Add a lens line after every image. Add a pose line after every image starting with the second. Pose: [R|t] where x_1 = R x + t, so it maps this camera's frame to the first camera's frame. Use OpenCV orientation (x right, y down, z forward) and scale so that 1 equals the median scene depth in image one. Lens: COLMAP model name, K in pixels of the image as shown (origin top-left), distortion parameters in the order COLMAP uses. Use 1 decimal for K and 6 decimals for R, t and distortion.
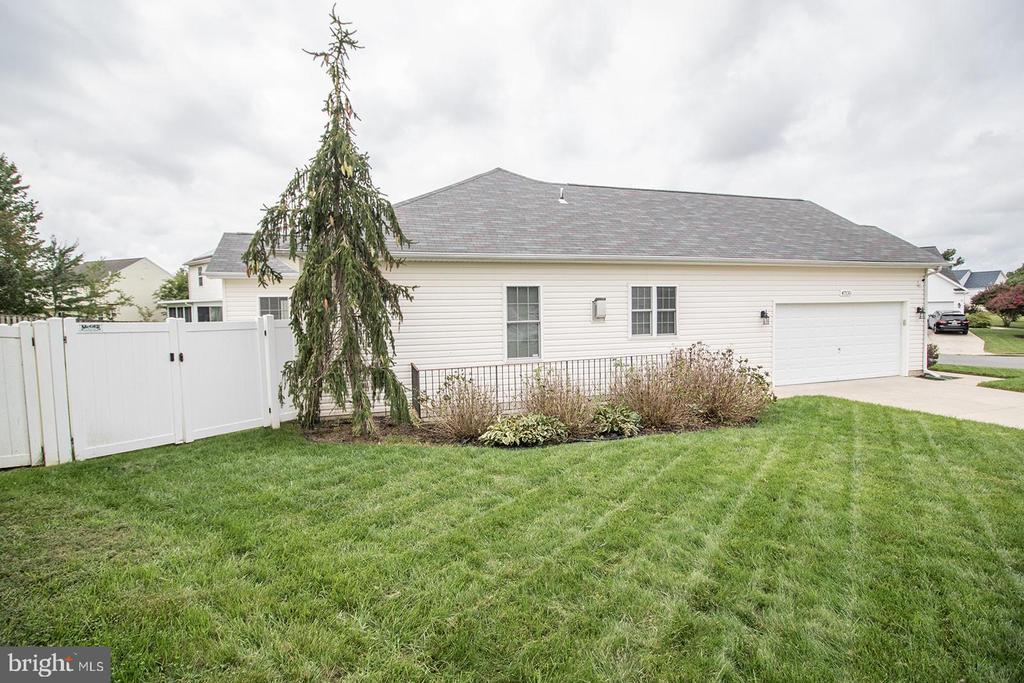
lens RADIAL K [[483.6, 0, 512.0], [0, 483.6, 341.5], [0, 0, 1]] dist [-0.014398, -0.000155]
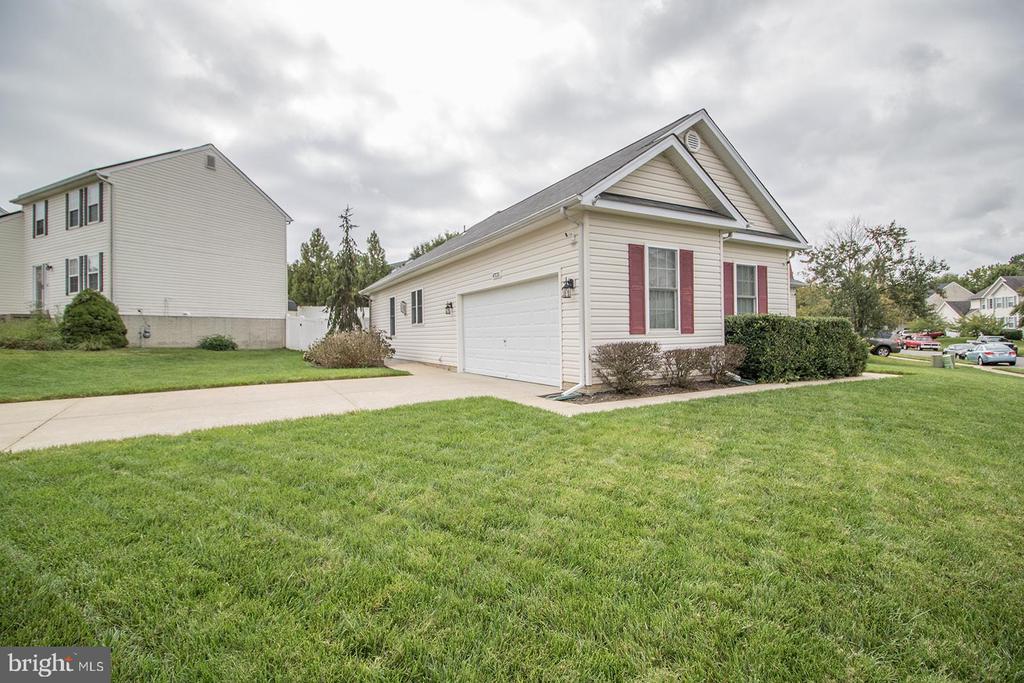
lens RADIAL K [[483.6, 0, 512.0], [0, 483.6, 341.5], [0, 0, 1]] dist [-0.014398, -0.000155]
pose [[0.174655, 0.029460, -0.984189, 1.809910], [-0.046205, 0.998696, 0.021695, -0.003789], [0.983545, 0.041685, 0.175789, 1.027850]]
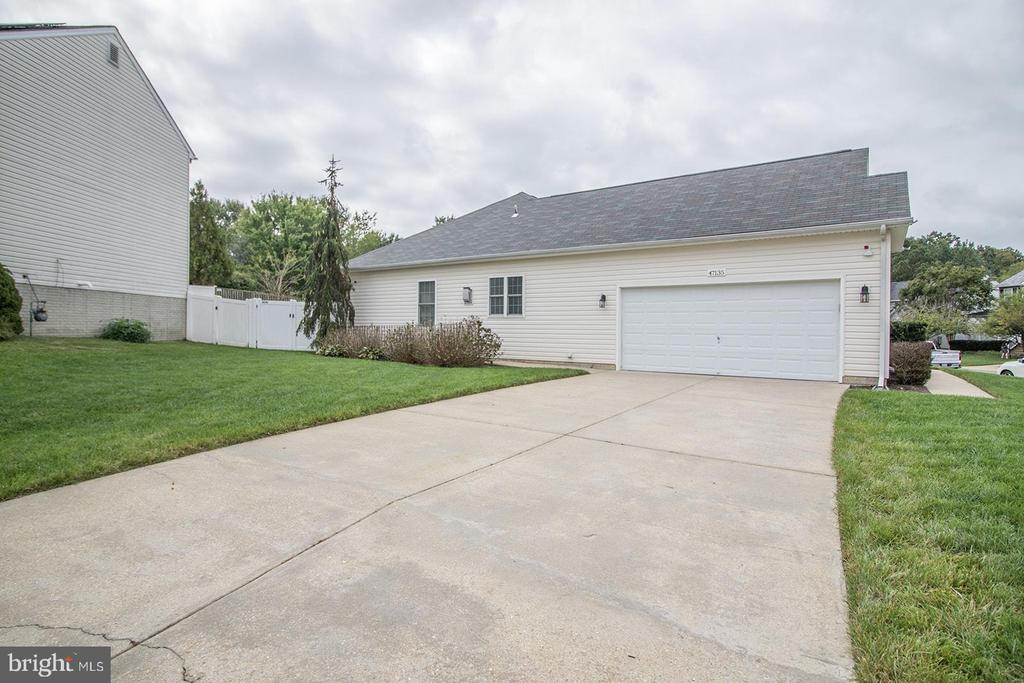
lens RADIAL K [[550.9, 0, 512.0], [0, 550.9, 341.5], [0, 0, 1]] dist [-0.011673, -0.000424]
pose [[0.599762, 0.042632, -0.799042, 1.478387], [-0.069343, 0.997592, 0.001176, 0.054309], [0.797168, 0.054702, 0.601274, 0.136669]]
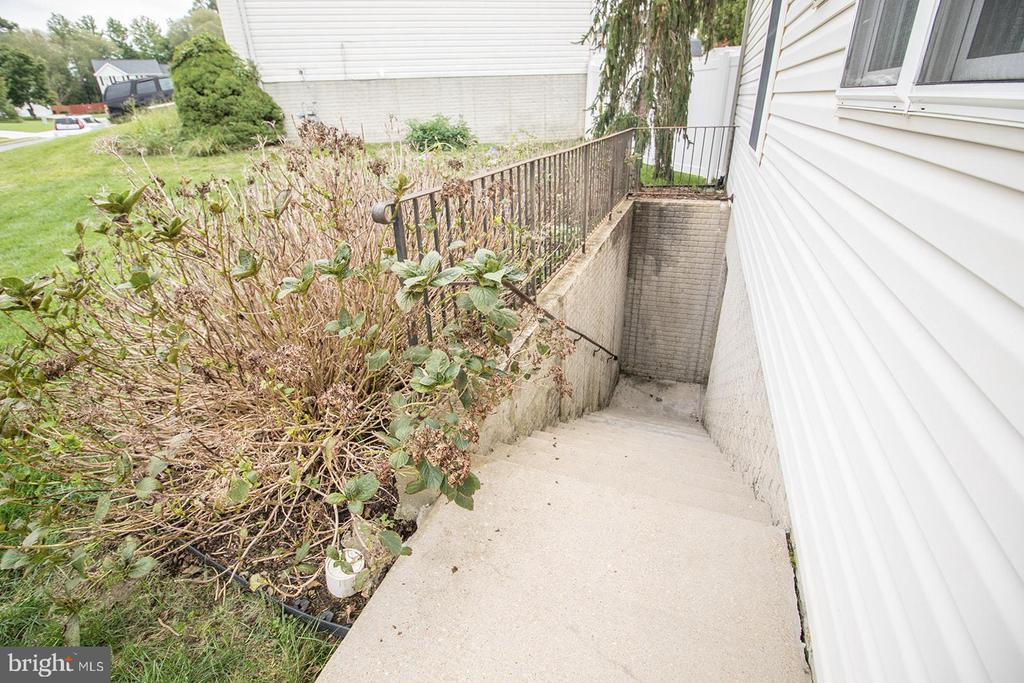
lens RADIAL K [[483.6, 0, 512.0], [0, 483.6, 341.5], [0, 0, 1]] dist [-0.014398, -0.000155]
pose [[-0.617083, 0.385325, -0.686100, 0.448928], [-0.000649, 0.871655, 0.490120, -0.015364], [0.786898, 0.302890, -0.537633, 1.002483]]
